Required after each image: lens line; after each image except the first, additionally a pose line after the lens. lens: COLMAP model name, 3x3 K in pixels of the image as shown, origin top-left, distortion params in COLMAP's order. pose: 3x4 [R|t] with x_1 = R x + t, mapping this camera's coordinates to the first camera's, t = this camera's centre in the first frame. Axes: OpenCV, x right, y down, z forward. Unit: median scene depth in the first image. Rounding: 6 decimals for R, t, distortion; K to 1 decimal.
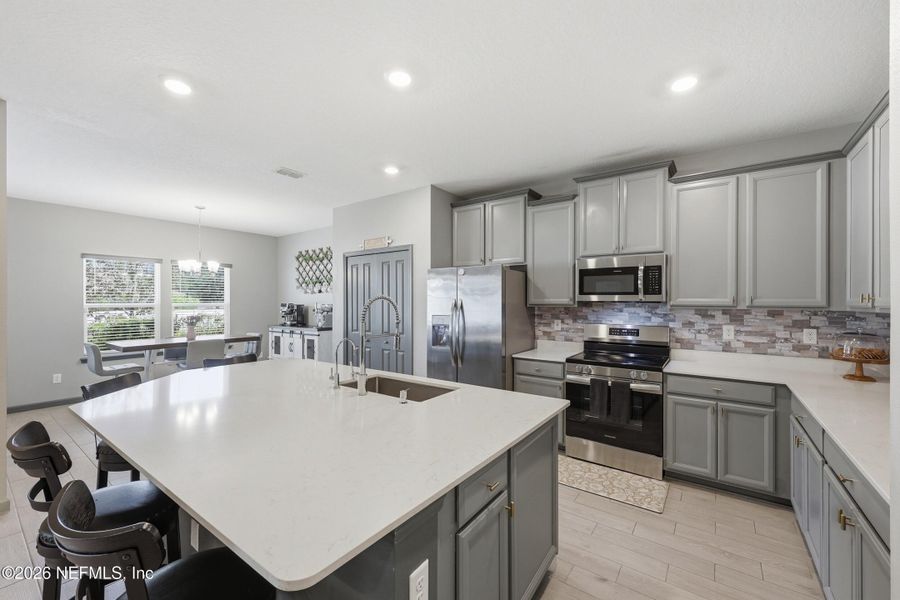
lens RADIAL K [[368.9, 0, 456.3], [0, 368.9, 304.8], [0, 0, 1]] dist [-0.000015, -0.000132]
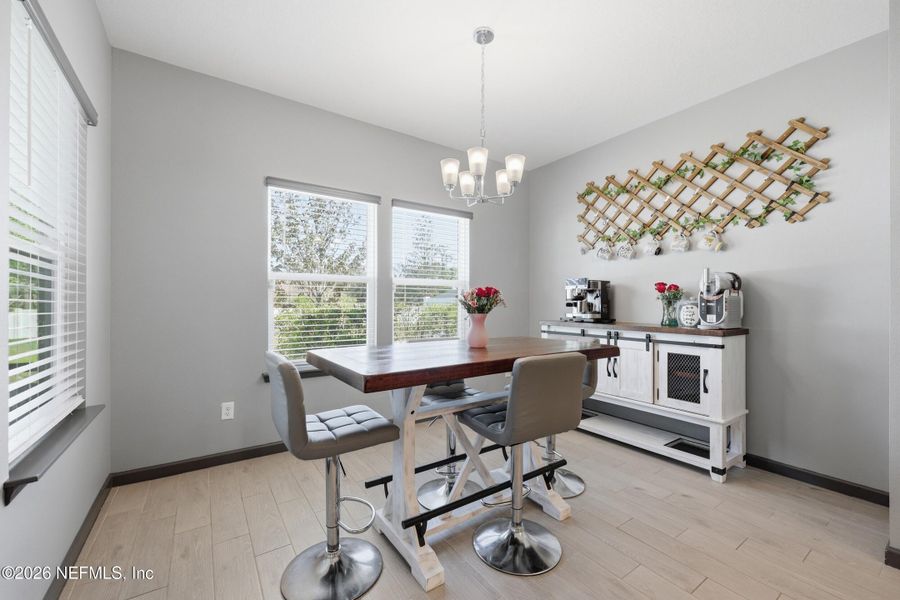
lens RADIAL K [[368.9, 0, 452.7], [0, 368.9, 299.7], [0, 0, 1]] dist [-0.000015, -0.000132]
pose [[0.943653, -0.000361, -0.330937, -0.708241], [-0.004930, 0.999873, -0.015148, 0.053265], [0.330900, 0.015926, 0.943531, 0.712491]]
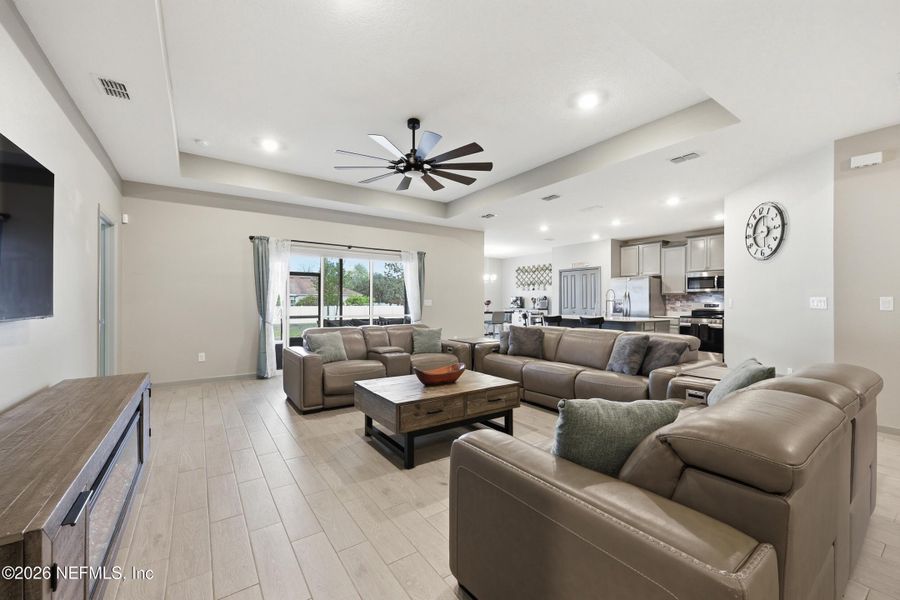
lens RADIAL K [[368.9, 0, 450.2], [0, 368.9, 302.1], [0, 0, 1]] dist [-0.000015, -0.000132]
pose [[0.942040, 0.003567, -0.335481, -0.222850], [-0.005827, 0.999967, -0.005732, 0.060410], [0.335449, 0.007355, 0.942030, -1.294892]]
